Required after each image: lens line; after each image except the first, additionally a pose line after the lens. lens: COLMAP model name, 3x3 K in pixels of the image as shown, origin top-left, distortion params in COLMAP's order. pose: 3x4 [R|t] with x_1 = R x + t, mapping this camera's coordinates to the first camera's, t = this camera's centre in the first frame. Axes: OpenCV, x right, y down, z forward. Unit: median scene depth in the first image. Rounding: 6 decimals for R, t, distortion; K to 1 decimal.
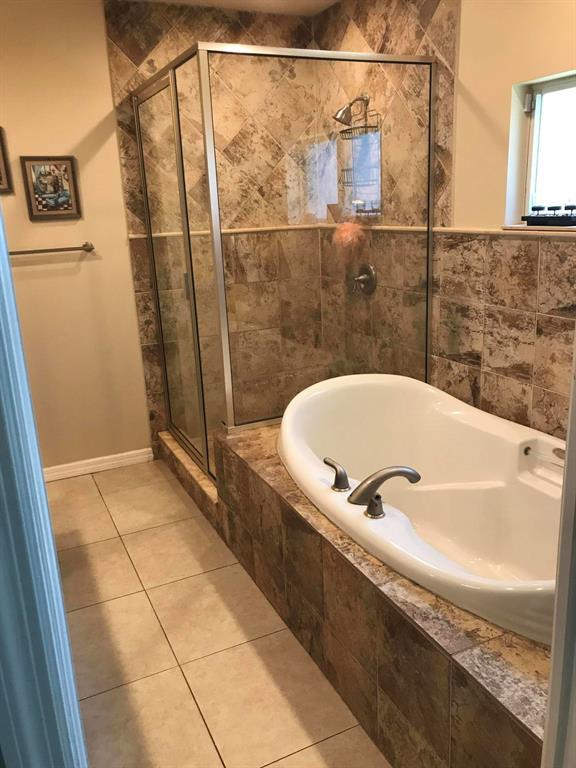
lens RADIAL K [[636.0, 0, 287.9], [0, 636.0, 380.7], [0, 0, 1]] dist [0.033665, -0.026219]
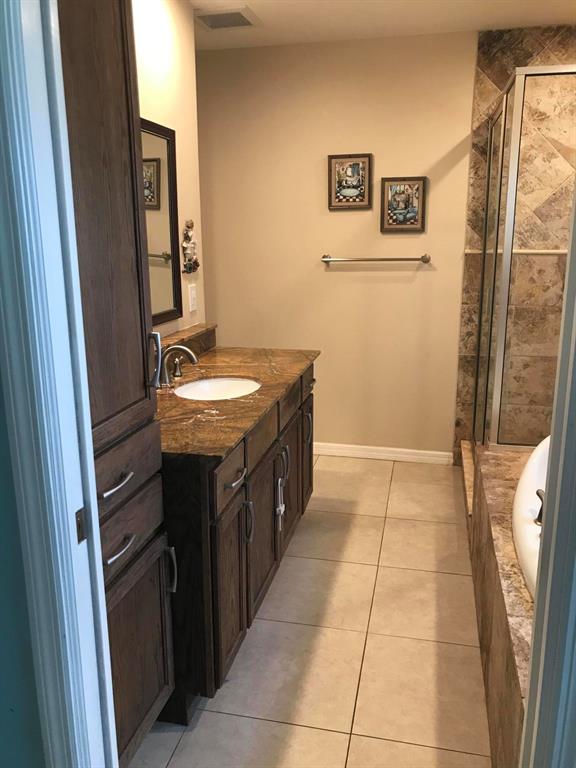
lens RADIAL K [[636.0, 0, 292.3], [0, 636.0, 383.8], [0, 0, 1]] dist [0.033665, -0.026219]
pose [[0.787808, 0.186837, -0.586899, 0.200213], [-0.196453, 0.979335, 0.048064, -0.005197], [0.583751, 0.077433, 0.808232, -0.008104]]
